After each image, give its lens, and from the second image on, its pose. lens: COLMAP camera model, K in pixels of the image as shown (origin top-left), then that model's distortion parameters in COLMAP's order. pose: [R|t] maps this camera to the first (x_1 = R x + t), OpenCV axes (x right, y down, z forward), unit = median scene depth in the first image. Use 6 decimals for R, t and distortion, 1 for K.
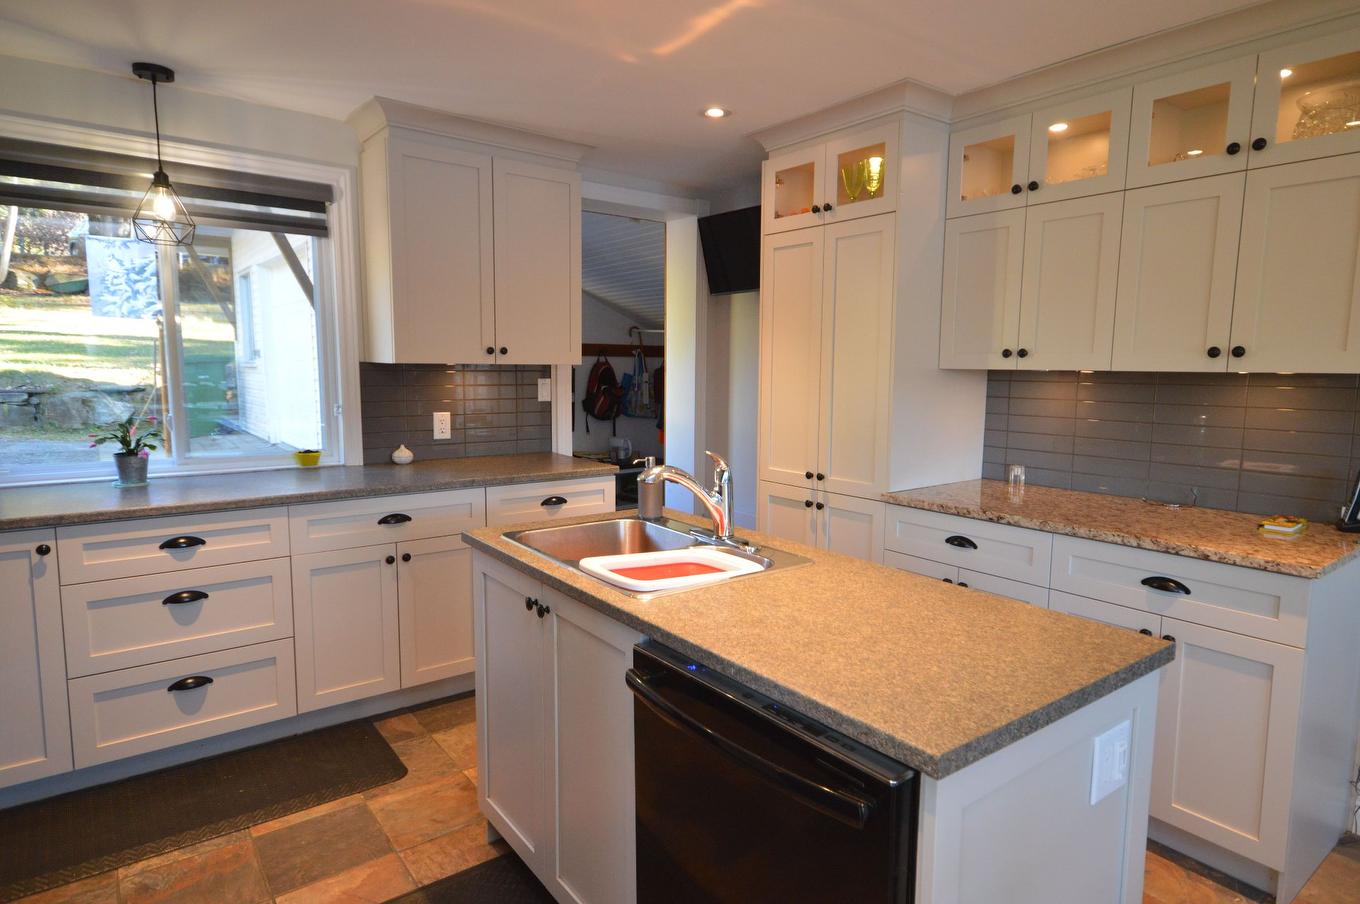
lens RADIAL K [[748.8, 0, 691.9], [0, 748.8, 448.0], [0, 0, 1]] dist [0.008107, 0.000778]
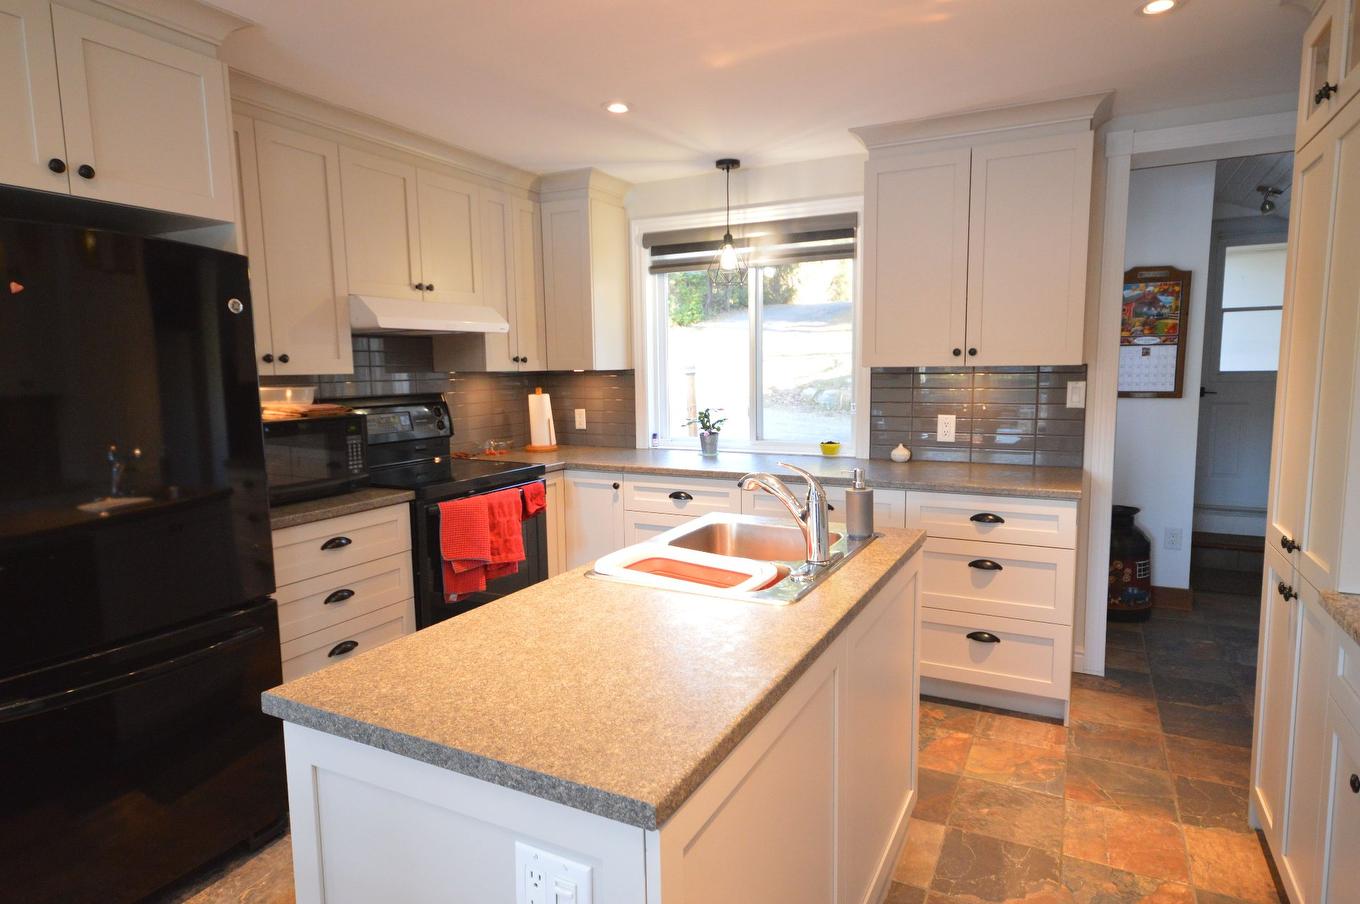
lens RADIAL K [[748.8, 0, 693.1], [0, 748.8, 453.3], [0, 0, 1]] dist [0.008107, 0.000778]
pose [[0.449300, 0.088411, -0.888995, 0.513791], [-0.081758, 0.994985, 0.057631, -0.033735], [0.889632, 0.046789, 0.454275, 0.312700]]
